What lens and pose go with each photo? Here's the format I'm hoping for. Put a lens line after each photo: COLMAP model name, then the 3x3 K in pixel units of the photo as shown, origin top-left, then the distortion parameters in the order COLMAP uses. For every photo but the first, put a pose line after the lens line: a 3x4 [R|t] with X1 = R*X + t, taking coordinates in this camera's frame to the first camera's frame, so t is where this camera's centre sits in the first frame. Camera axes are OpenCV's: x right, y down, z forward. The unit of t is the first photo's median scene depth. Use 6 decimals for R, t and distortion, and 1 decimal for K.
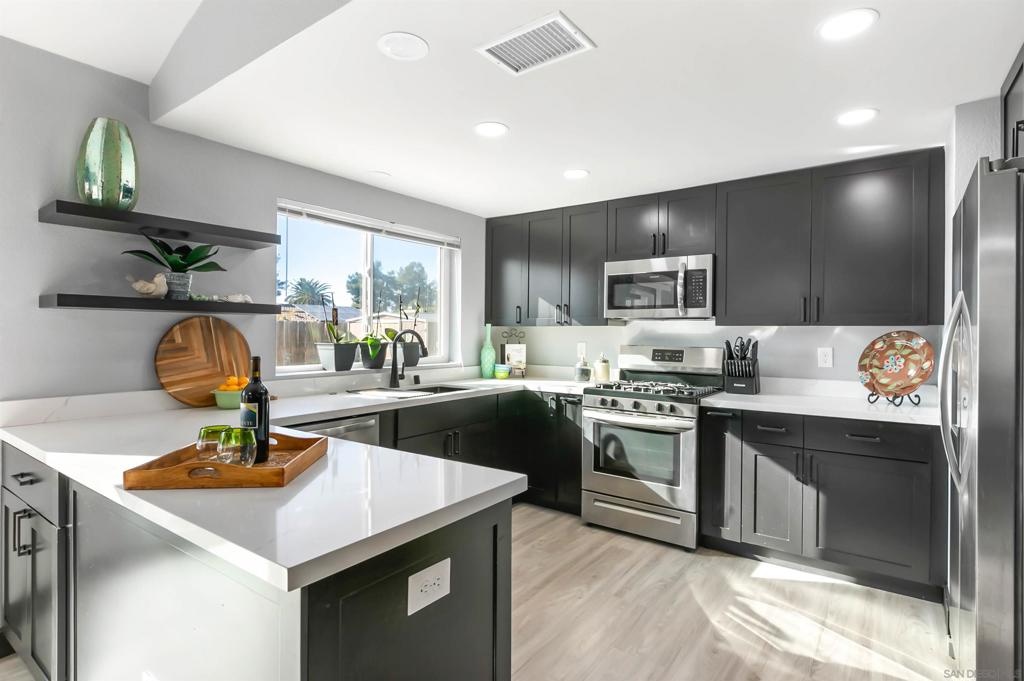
lens RADIAL K [[528.4, 0, 505.3], [0, 528.4, 336.2], [0, 0, 1]] dist [-0.003531, 0.003035]
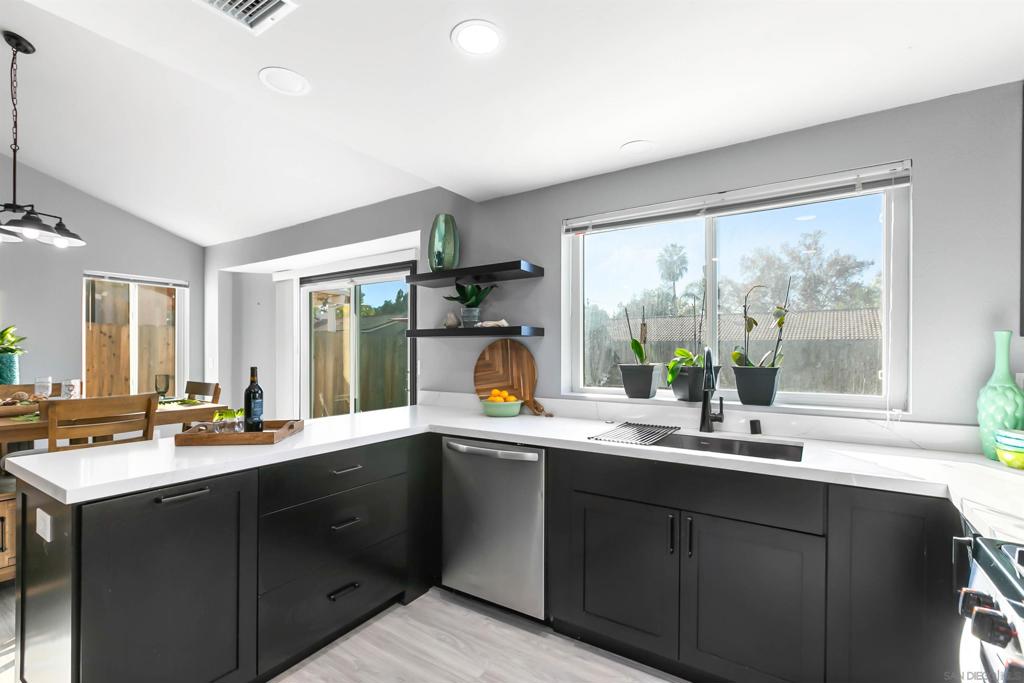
lens RADIAL K [[459.2, 0, 508.0], [0, 459.2, 351.8], [0, 0, 1]] dist [0.001220, -0.002086]
pose [[0.051934, -0.008364, -0.998616, 0.519097], [-0.008935, 0.999921, -0.008839, 0.000443], [0.998611, 0.009381, 0.051855, 0.973630]]
